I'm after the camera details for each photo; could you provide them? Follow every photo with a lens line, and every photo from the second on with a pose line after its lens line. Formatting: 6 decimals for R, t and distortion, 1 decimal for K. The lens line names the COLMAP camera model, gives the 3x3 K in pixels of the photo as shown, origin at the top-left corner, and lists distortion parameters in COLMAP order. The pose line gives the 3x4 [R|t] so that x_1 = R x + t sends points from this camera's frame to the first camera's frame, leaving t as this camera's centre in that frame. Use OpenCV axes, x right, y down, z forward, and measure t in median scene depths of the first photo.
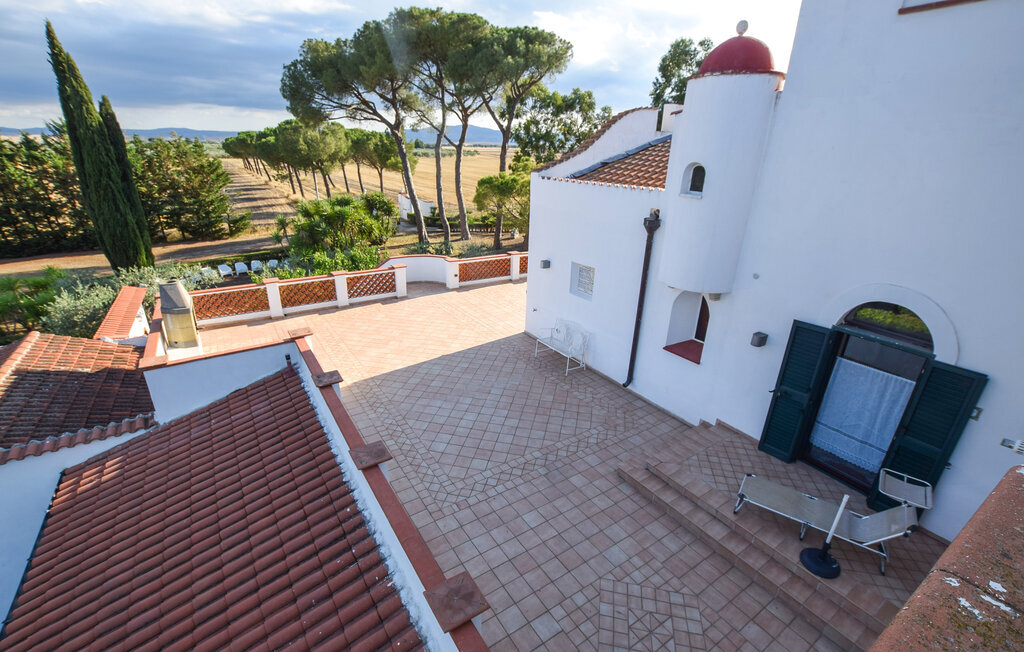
lens RADIAL K [[457.3, 0, 508.6], [0, 457.3, 336.9], [0, 0, 1]] dist [-0.000432, -0.000029]
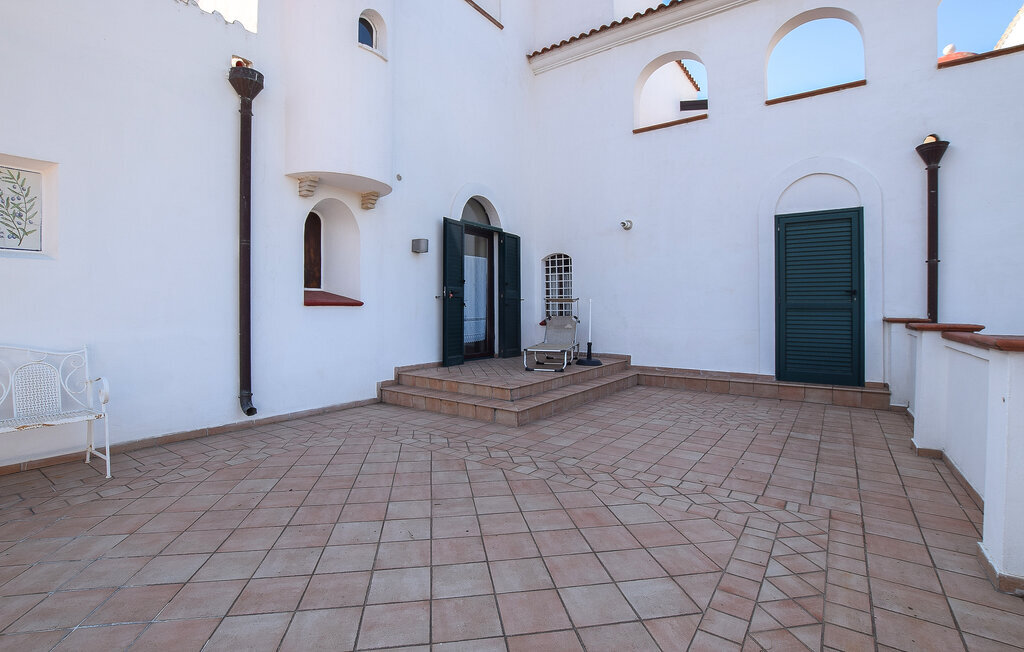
lens RADIAL K [[477.1, 0, 511.2], [0, 477.1, 307.1], [0, 0, 1]] dist [-0.001717, -0.000183]
pose [[-0.375084, -0.010954, 0.926926, -0.350200], [0.355192, 0.921916, 0.154625, 0.030660], [-0.856242, 0.387234, -0.341905, 1.063926]]
